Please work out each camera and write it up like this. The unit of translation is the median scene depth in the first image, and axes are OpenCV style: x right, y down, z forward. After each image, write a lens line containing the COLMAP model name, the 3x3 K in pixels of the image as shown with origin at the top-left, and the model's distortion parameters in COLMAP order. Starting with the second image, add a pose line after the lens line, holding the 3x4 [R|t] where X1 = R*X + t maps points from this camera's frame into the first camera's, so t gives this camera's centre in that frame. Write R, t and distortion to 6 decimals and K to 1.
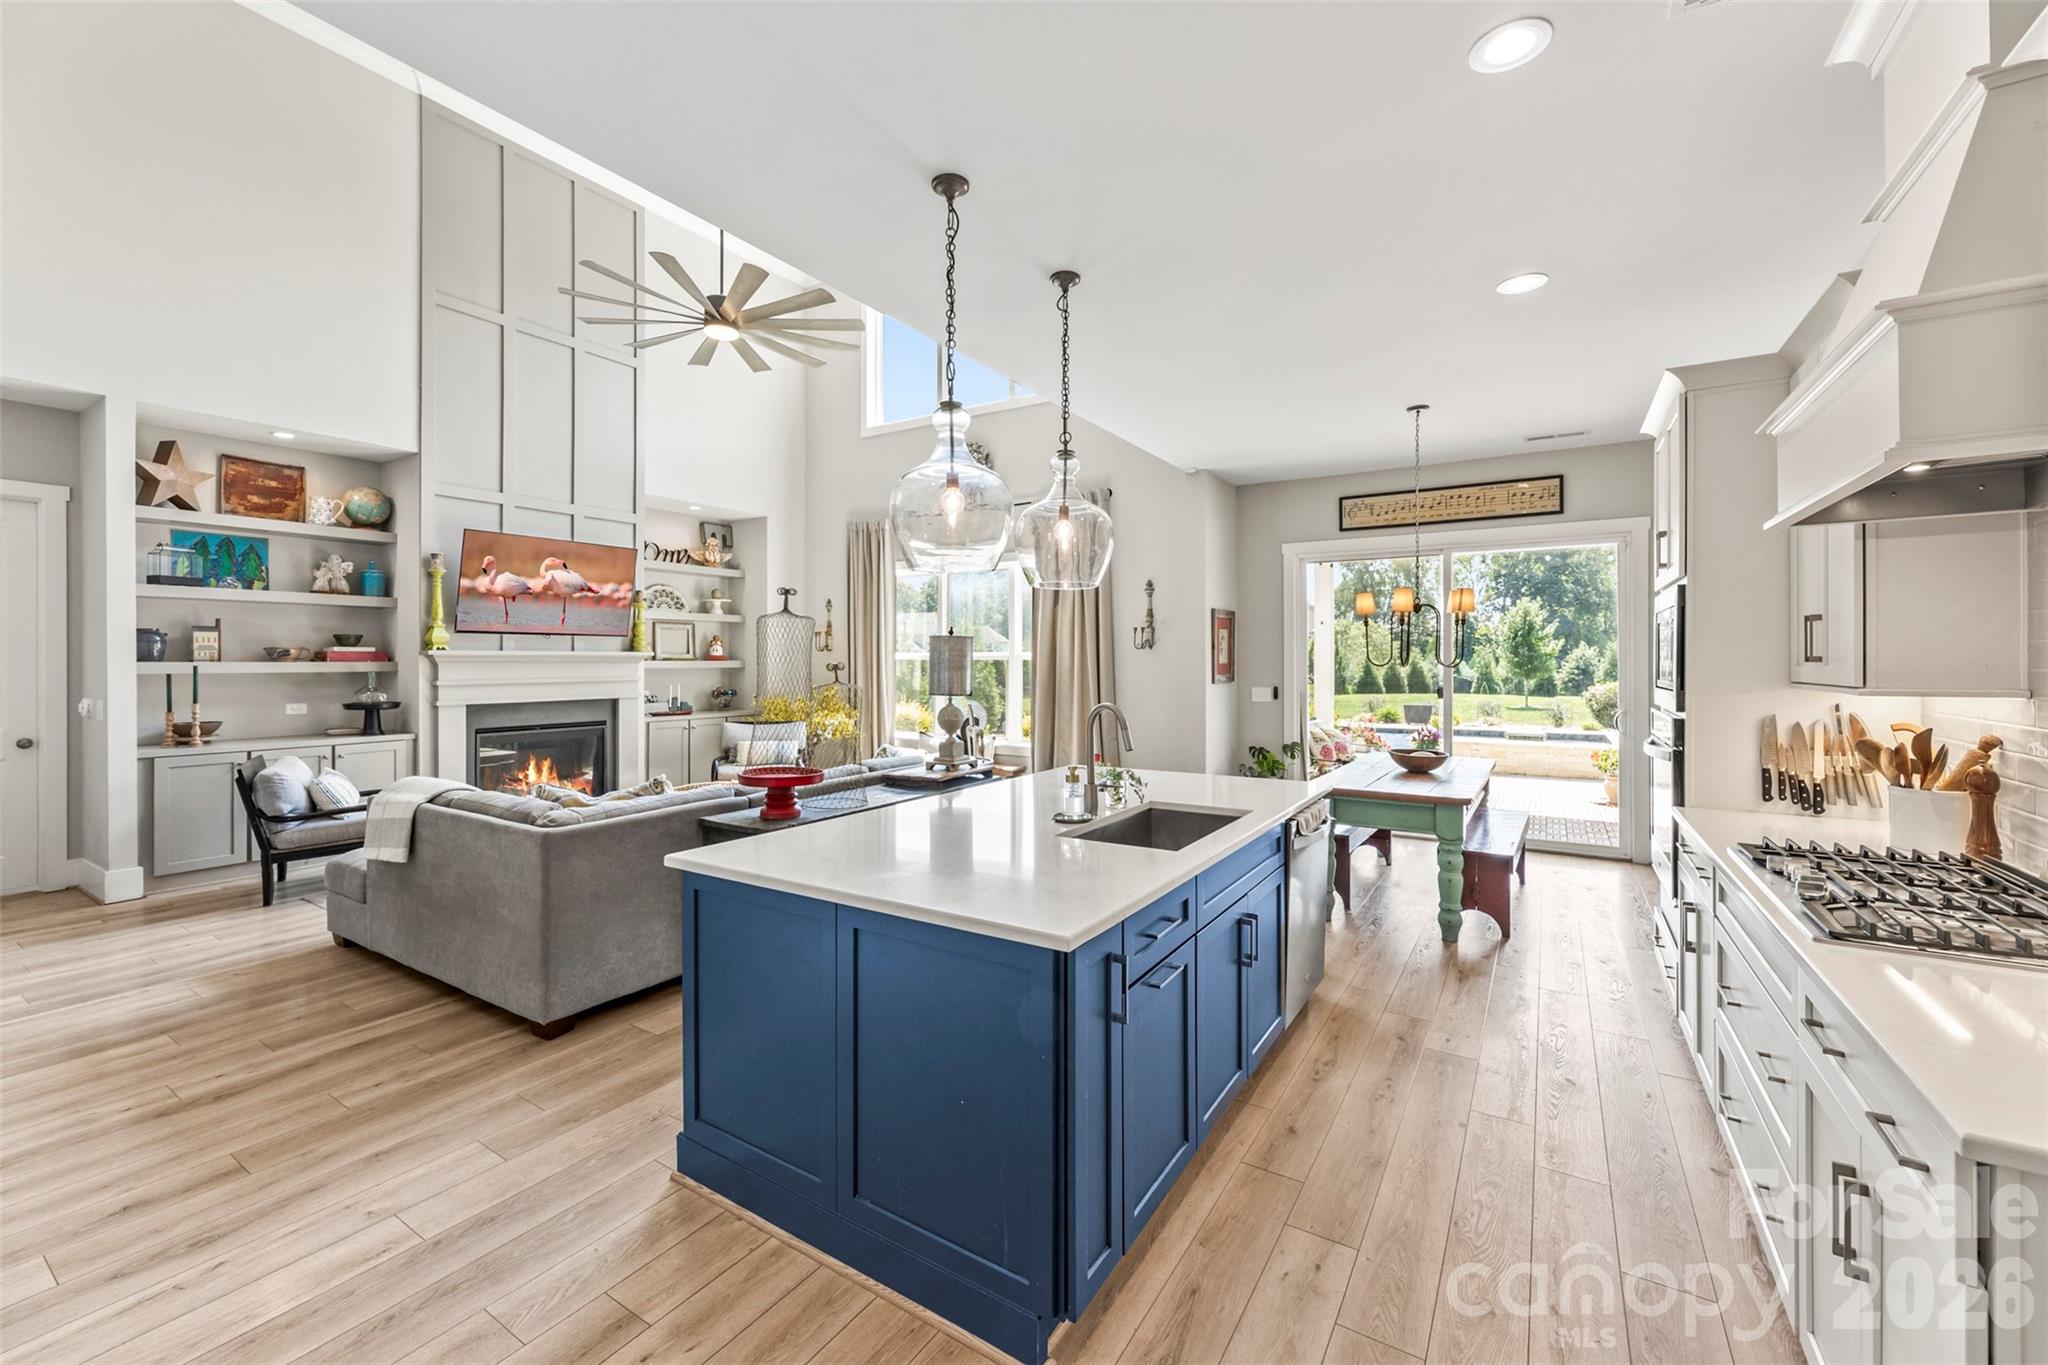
lens RADIAL K [[823.0, 0, 1022.8], [0, 823.0, 662.7], [0, 0, 1]] dist [0.001141, -0.000178]
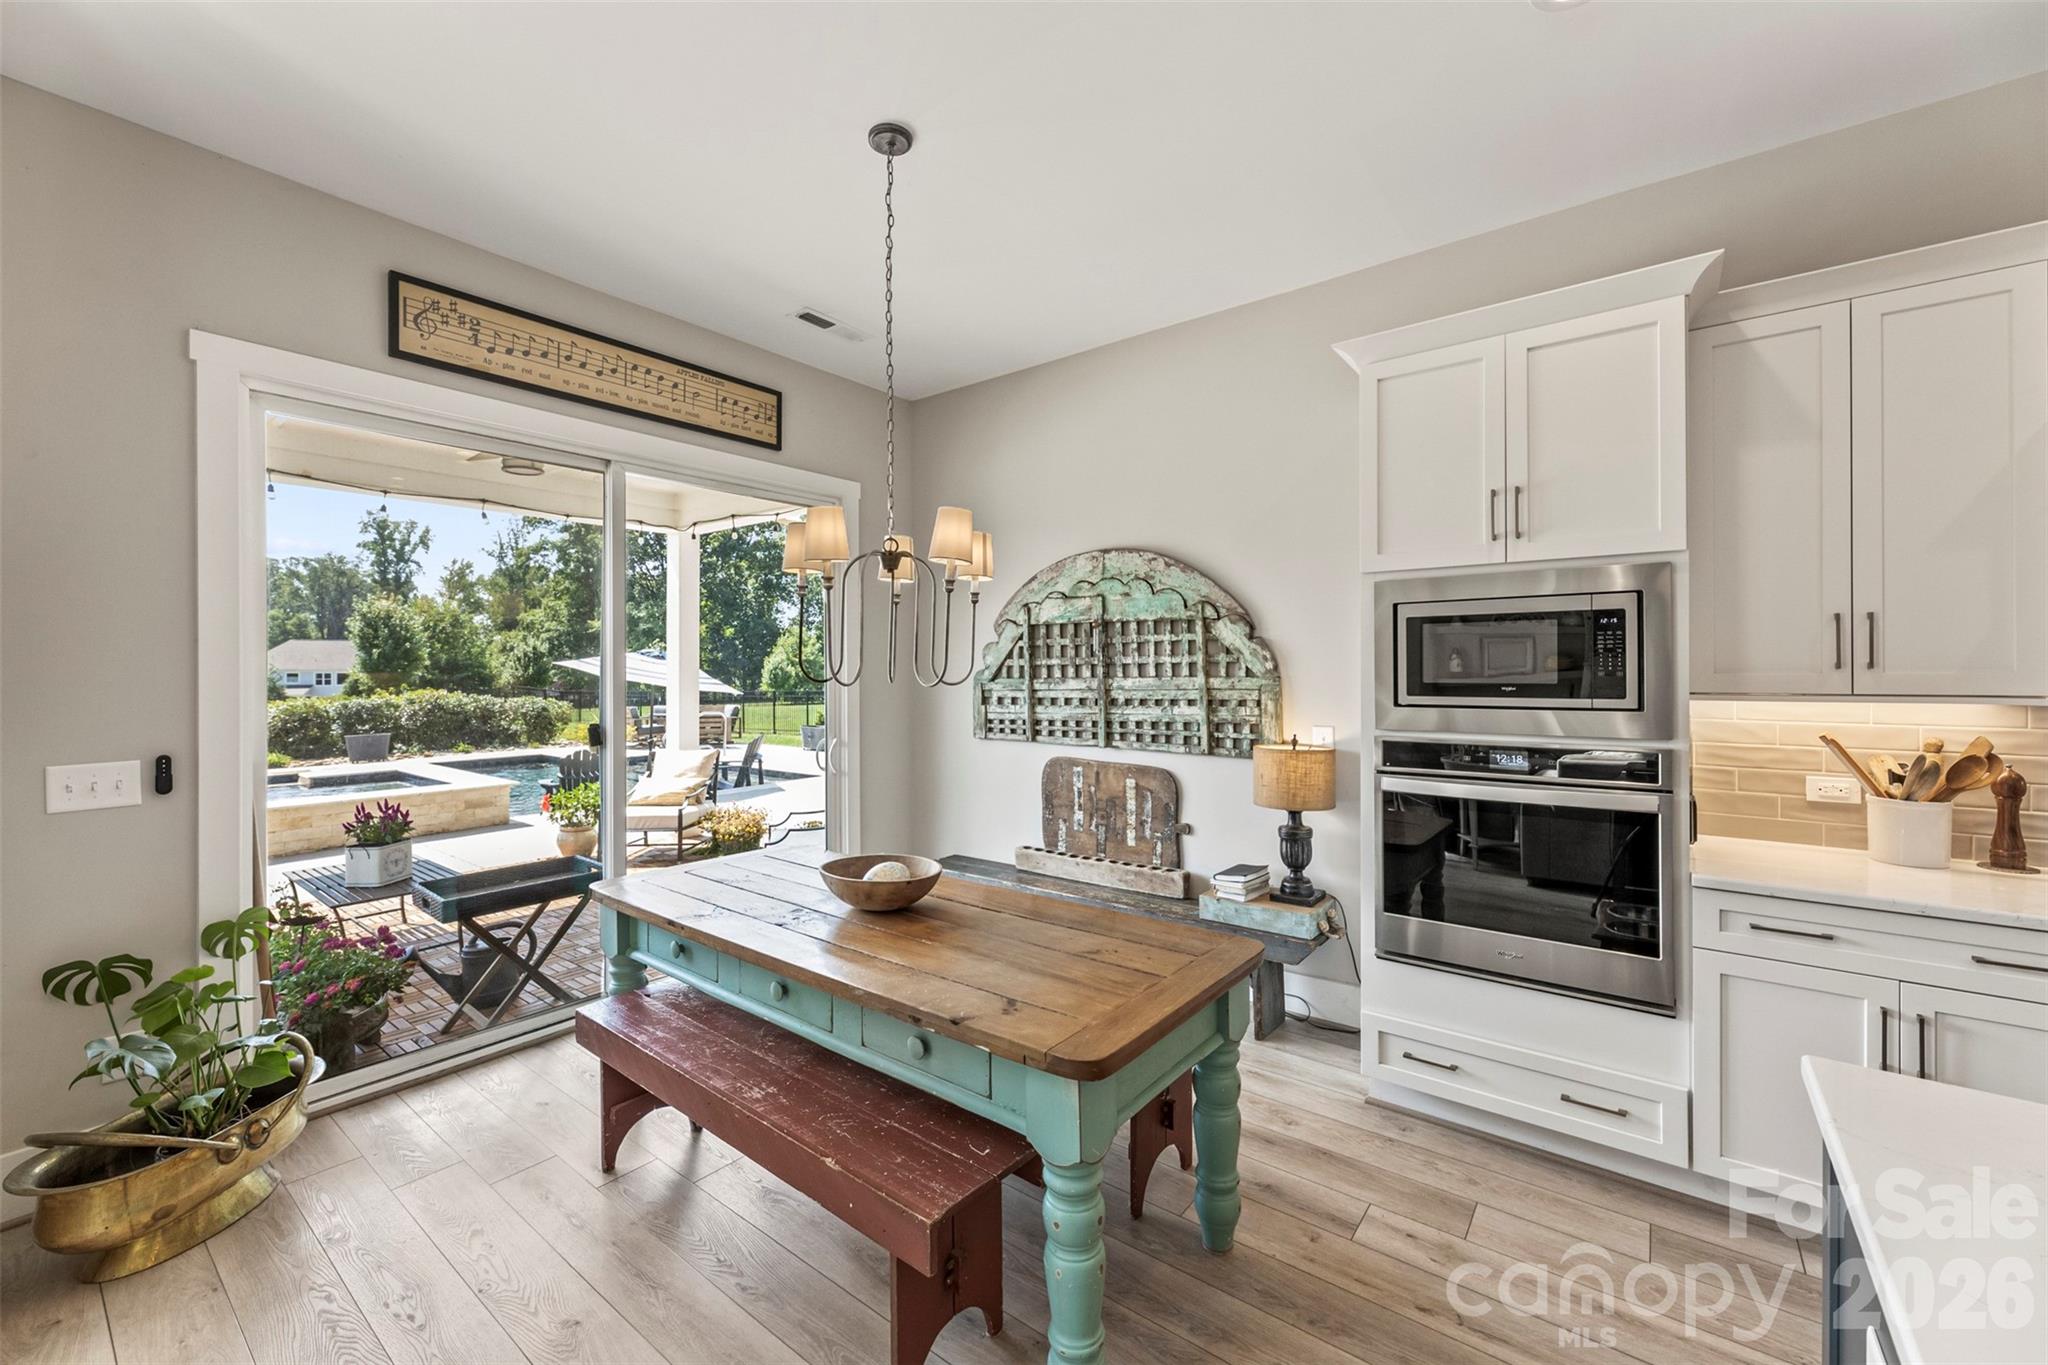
lens RADIAL K [[823.0, 0, 1015.4], [0, 823.0, 664.6], [0, 0, 1]] dist [0.001141, -0.000178]
pose [[0.102974, 0.007330, 0.994657, 0.015637], [0.009541, 0.999920, -0.008356, -0.001554], [-0.994638, 0.010350, 0.102896, 0.655553]]
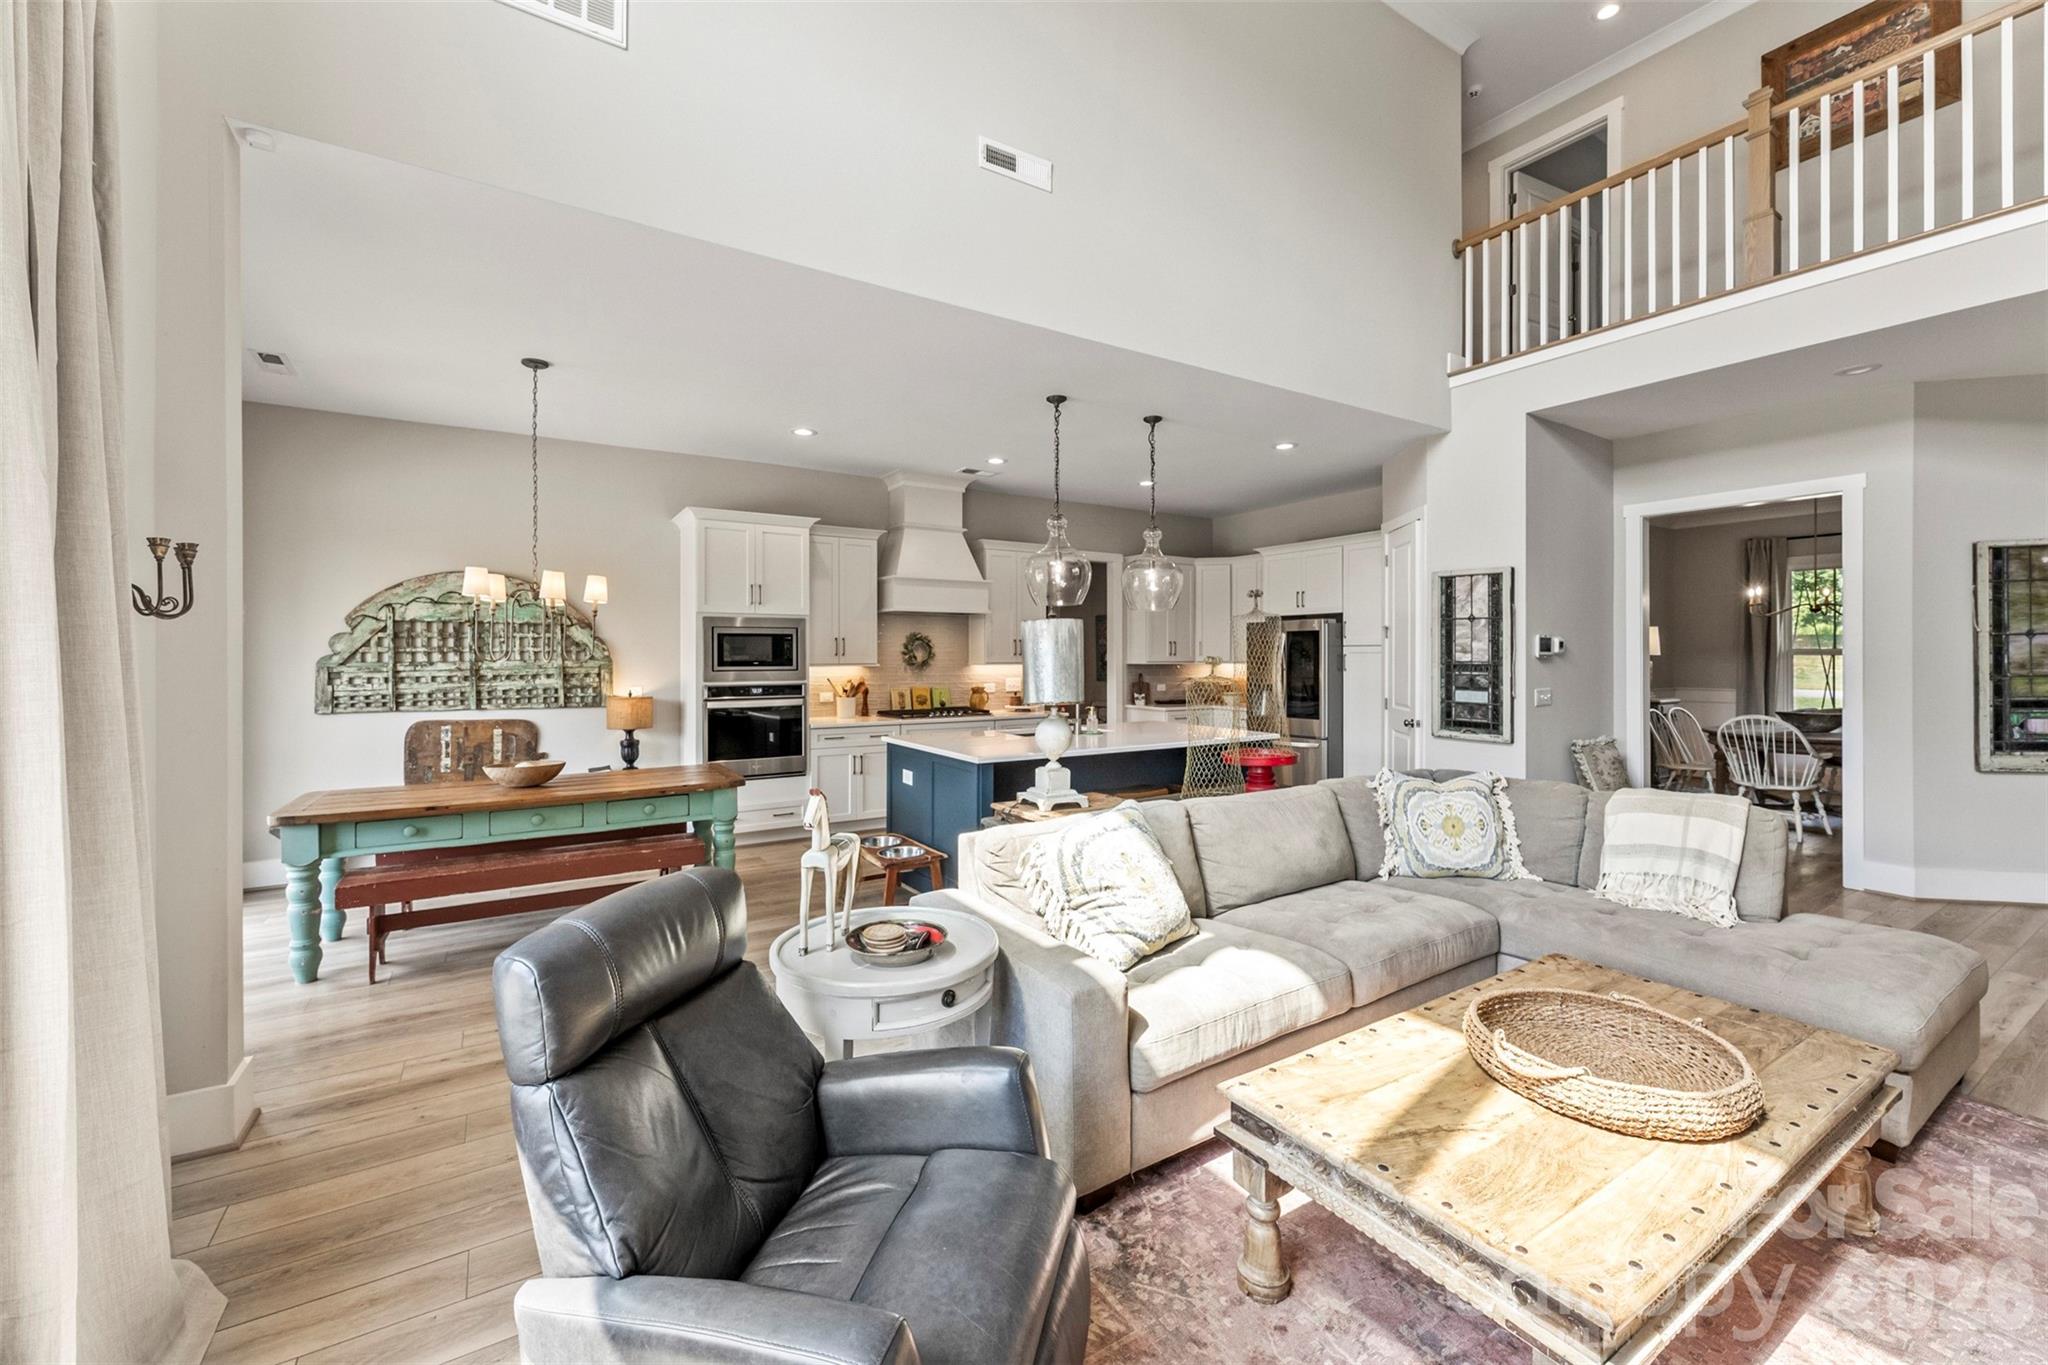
lens RADIAL K [[823.0, 0, 1025.0], [0, 823.0, 663.8], [0, 0, 1]] dist [0.001141, -0.000178]
pose [[-0.903923, -0.002116, 0.427691, -0.275355], [0.005021, 0.999866, 0.015557, -0.004008], [-0.427667, 0.016210, -0.903791, 1.194346]]
